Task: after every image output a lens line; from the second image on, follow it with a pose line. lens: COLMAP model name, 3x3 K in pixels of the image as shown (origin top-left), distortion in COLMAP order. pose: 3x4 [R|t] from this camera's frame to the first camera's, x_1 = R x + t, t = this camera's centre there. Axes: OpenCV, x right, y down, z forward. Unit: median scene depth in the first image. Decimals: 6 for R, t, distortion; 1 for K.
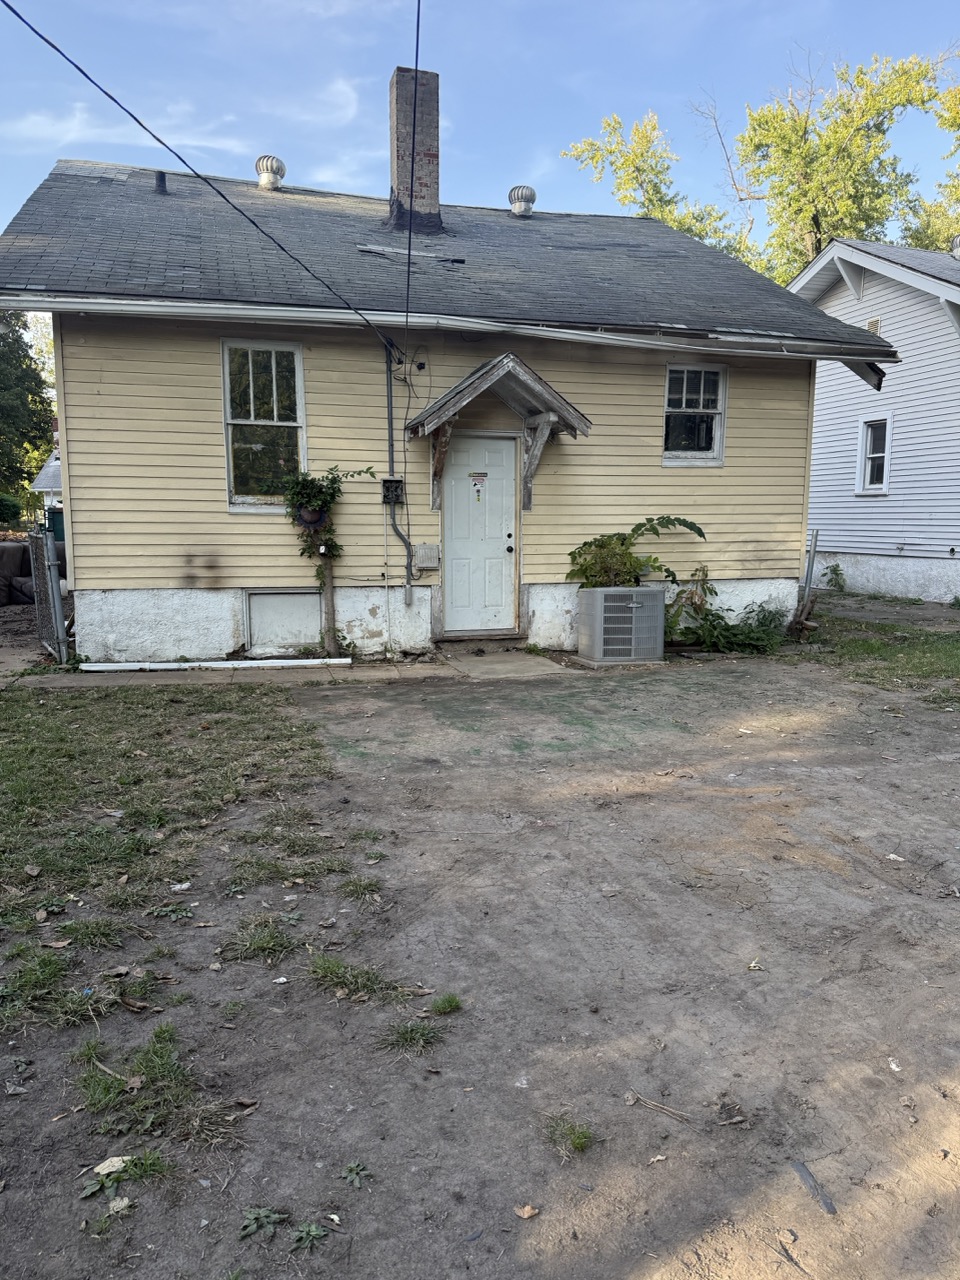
lens RADIAL K [[907.6, 0, 486.7], [0, 907.6, 643.6], [0, 0, 1]] dist [0.063289, -0.062281]
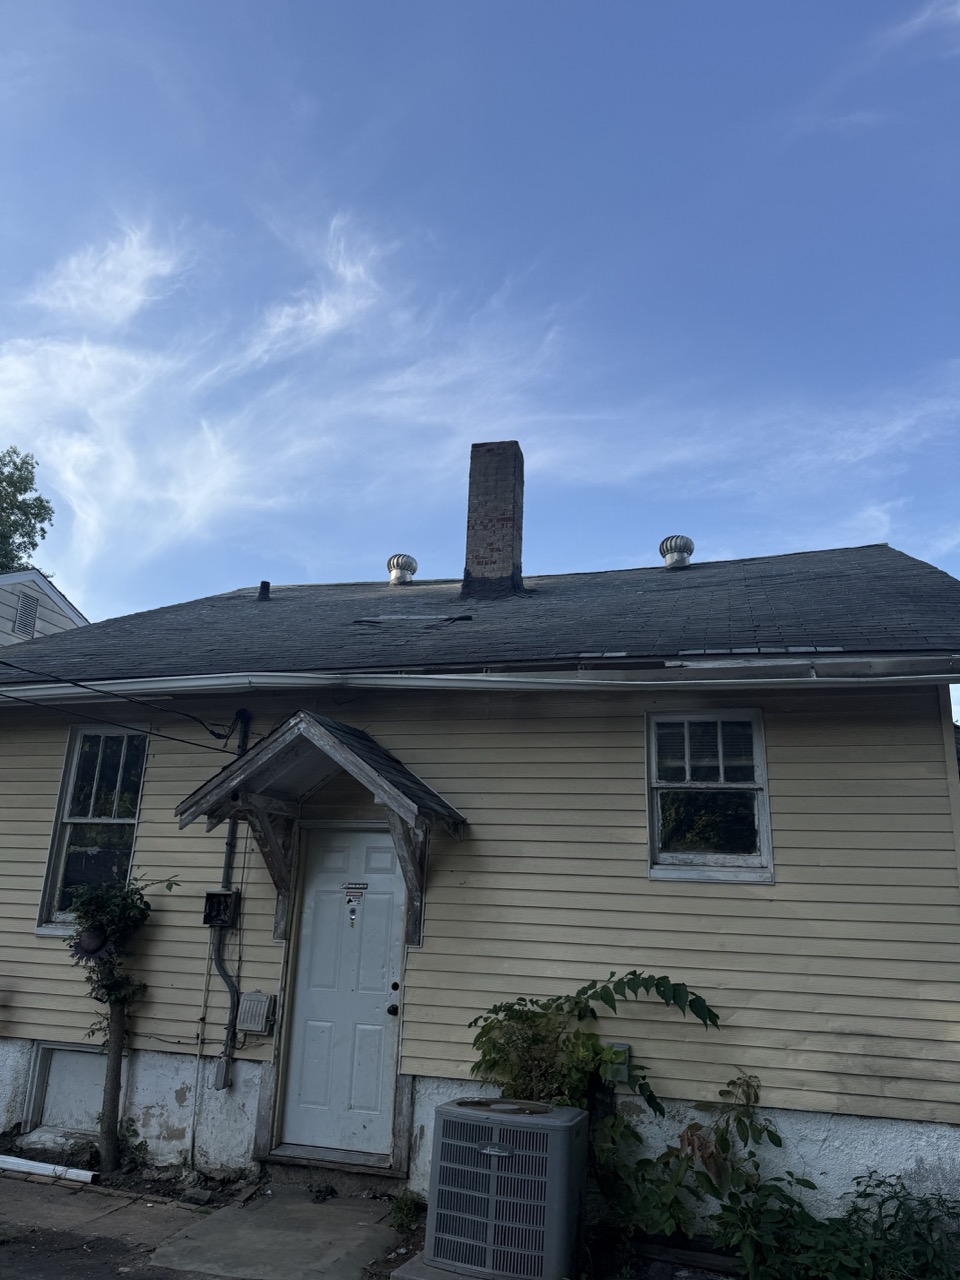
lens RADIAL K [[907.6, 0, 474.4], [0, 907.6, 634.9], [0, 0, 1]] dist [0.063289, -0.062281]
pose [[0.844594, -0.126391, -0.520276, 0.442367], [-0.110395, 0.909748, -0.400215, -0.093647], [0.523903, 0.395455, 0.754414, 0.455082]]
